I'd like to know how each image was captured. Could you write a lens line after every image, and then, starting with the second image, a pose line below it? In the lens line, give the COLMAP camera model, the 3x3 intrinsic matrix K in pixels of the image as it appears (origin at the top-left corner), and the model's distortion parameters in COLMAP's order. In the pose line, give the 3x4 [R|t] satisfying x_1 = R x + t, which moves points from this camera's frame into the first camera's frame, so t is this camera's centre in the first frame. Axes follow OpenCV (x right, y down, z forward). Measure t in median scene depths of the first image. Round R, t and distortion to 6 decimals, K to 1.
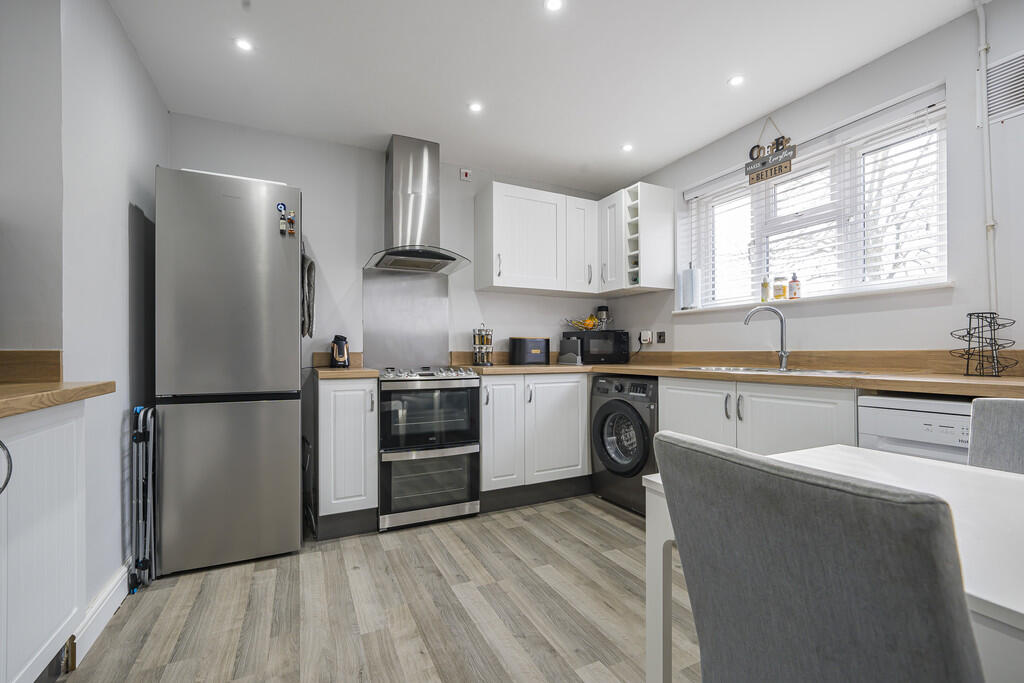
lens RADIAL K [[423.3, 0, 512.7], [0, 423.3, 354.2], [0, 0, 1]] dist [-0.016718, 0.000291]
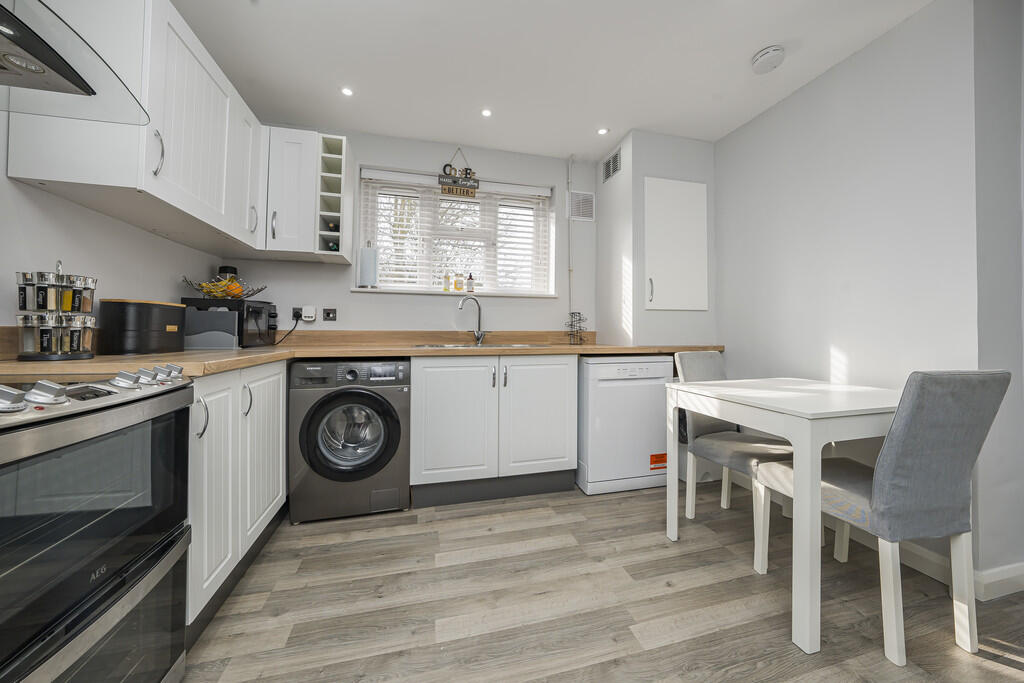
lens RADIAL K [[359.4, 0, 510.4], [0, 359.4, 328.6], [0, 0, 1]] dist [-0.010063, 0.000158]
pose [[0.225475, 0.013345, 0.974158, -0.394722], [-0.002425, 0.999911, -0.013137, -0.001113], [-0.974246, 0.000600, 0.225487, 0.583169]]
